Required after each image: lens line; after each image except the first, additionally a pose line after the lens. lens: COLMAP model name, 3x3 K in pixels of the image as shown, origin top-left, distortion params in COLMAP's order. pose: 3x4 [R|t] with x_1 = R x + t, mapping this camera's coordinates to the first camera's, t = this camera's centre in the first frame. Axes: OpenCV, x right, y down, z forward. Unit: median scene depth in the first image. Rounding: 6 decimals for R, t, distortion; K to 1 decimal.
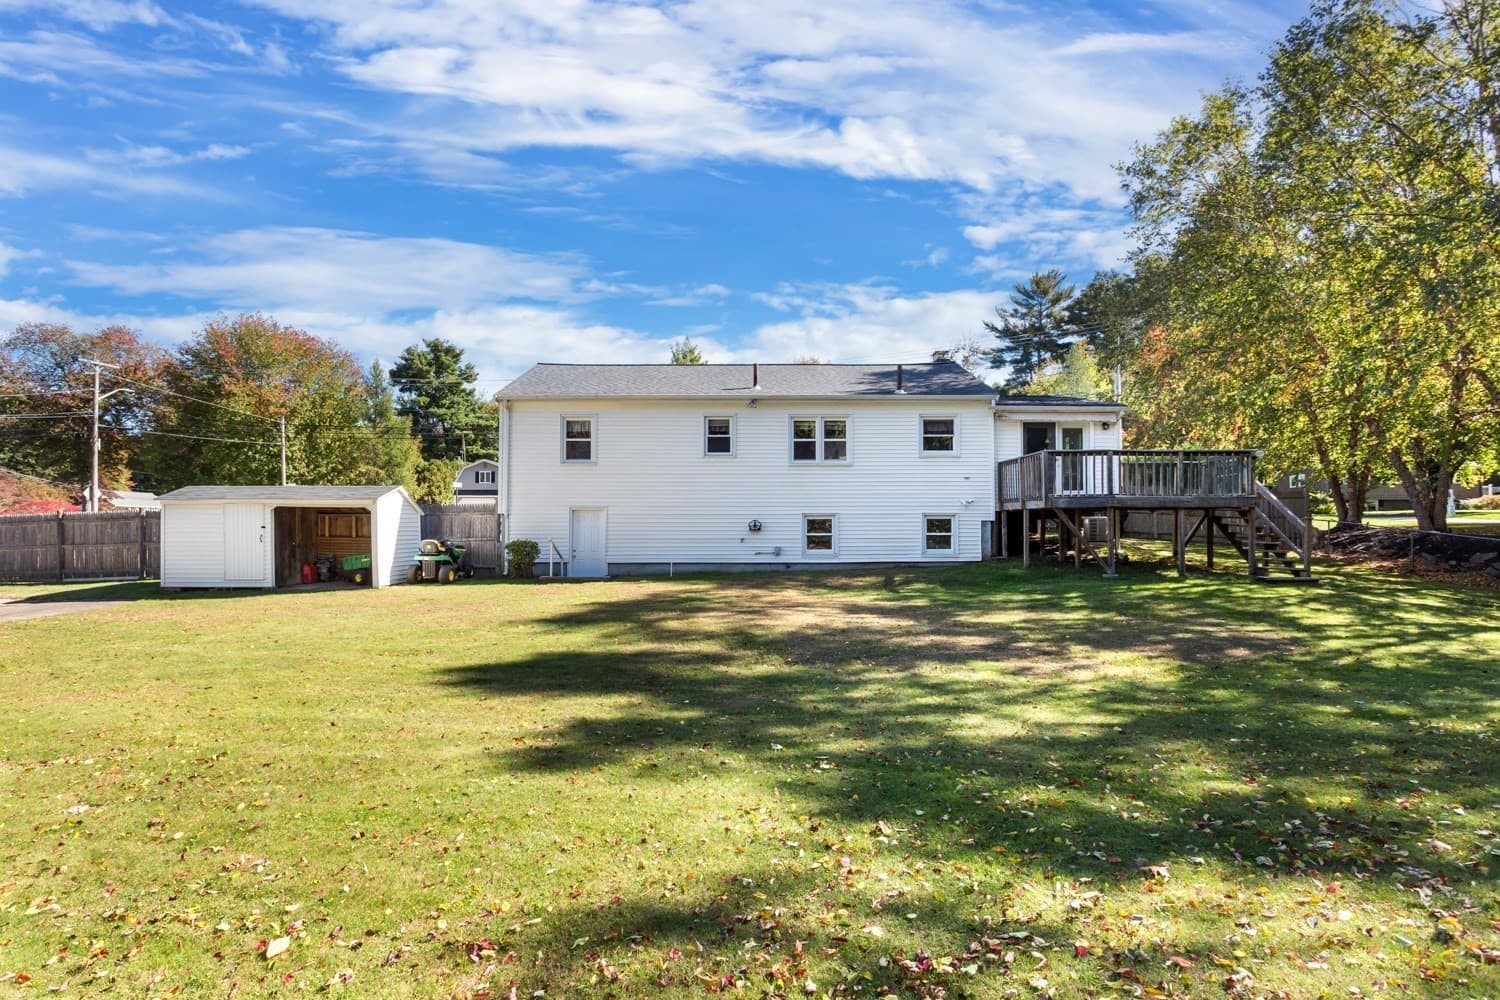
lens RADIAL K [[796.3, 0, 750.0], [0, 796.3, 500.0], [0, 0, 1]] dist [-0.003360, -0.000263]
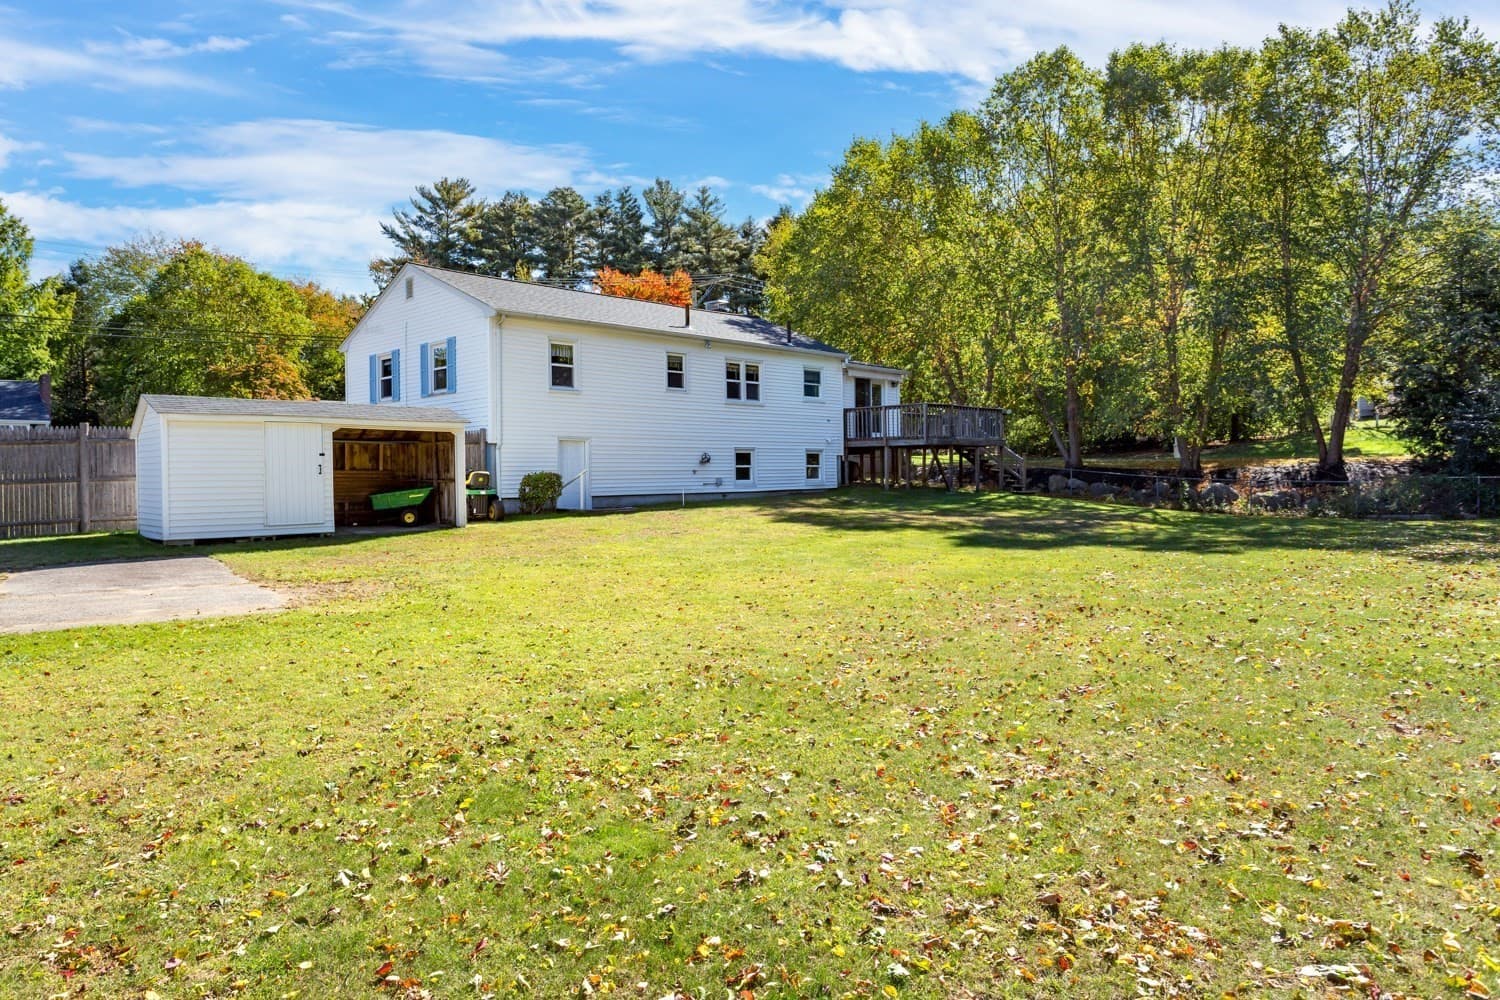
lens RADIAL K [[1000.4, 0, 750.0], [0, 1000.4, 500.0], [0, 0, 1]] dist [-0.002652, 0.001919]
pose [[0.682906, -0.025454, 0.730063, -0.933692], [-0.014366, 0.998732, 0.048260, 0.022249], [-0.730365, -0.043445, 0.681674, 0.032103]]
